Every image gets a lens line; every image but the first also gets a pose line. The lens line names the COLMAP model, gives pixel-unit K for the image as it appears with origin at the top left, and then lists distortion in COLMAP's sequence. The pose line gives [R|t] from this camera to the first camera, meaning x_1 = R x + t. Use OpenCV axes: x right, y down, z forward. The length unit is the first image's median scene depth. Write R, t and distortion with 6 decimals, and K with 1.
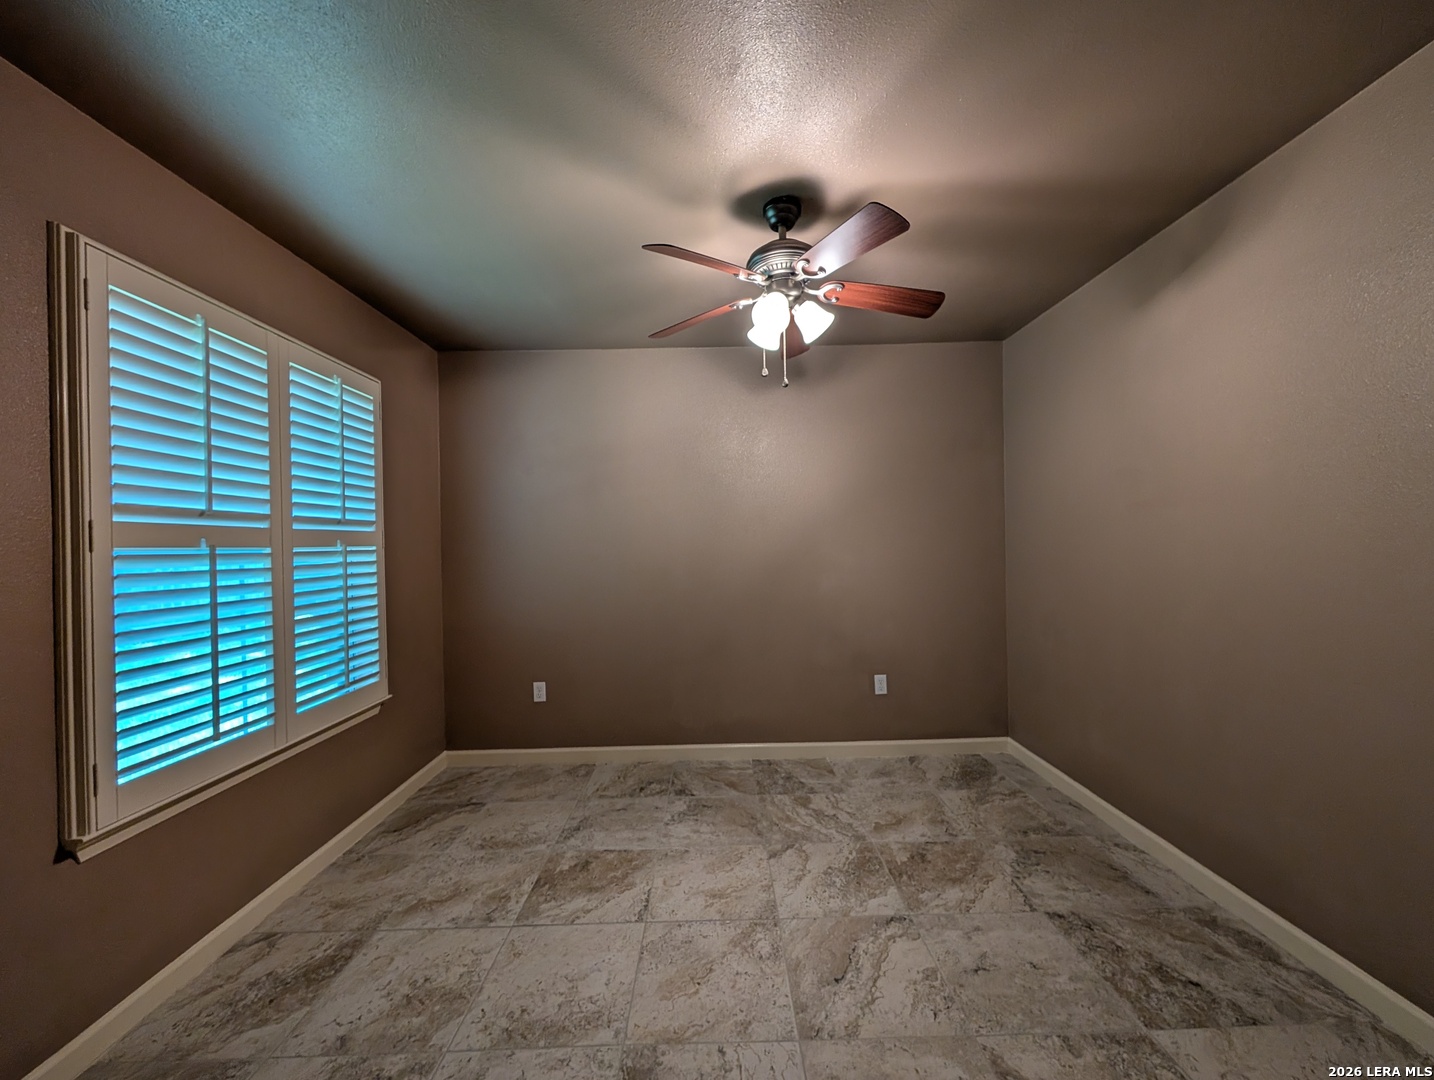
lens RADIAL K [[541.6, 0, 720.7], [0, 541.6, 539.8], [0, 0, 1]] dist [-0.000588, 0.000221]
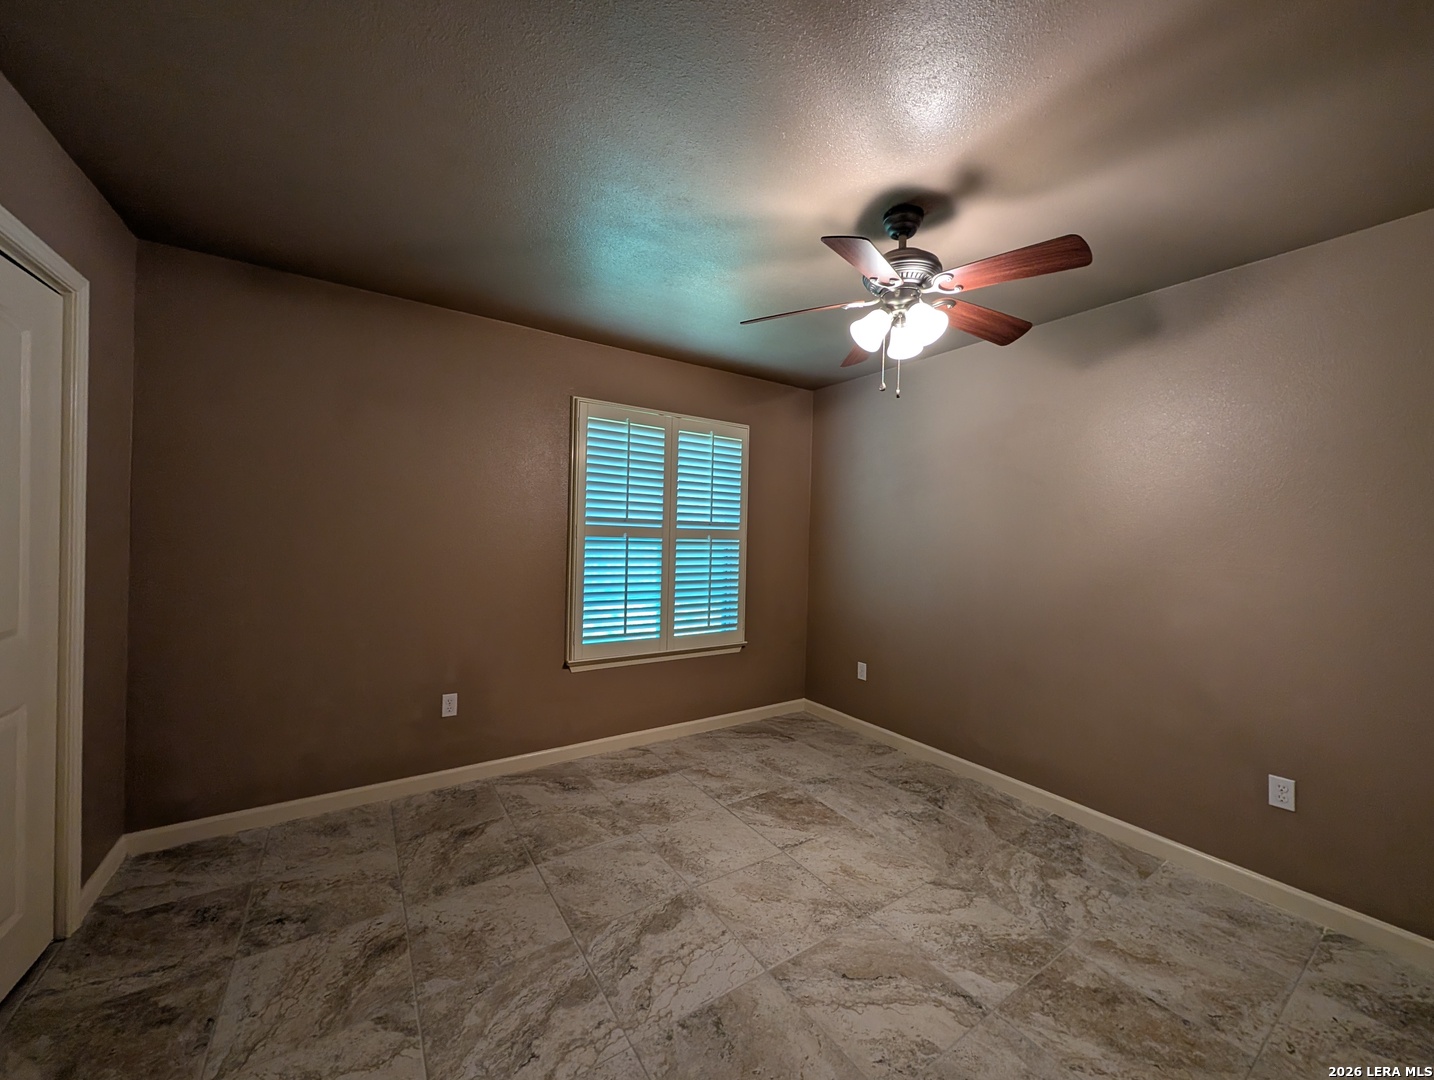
lens RADIAL K [[541.6, 0, 720.0], [0, 541.6, 540.8], [0, 0, 1]] dist [-0.000588, 0.000221]
pose [[0.549409, 0.044059, -0.834391, 0.758667], [-0.031299, 0.998993, 0.032141, -0.041990], [0.834967, 0.008457, 0.550235, 0.180555]]
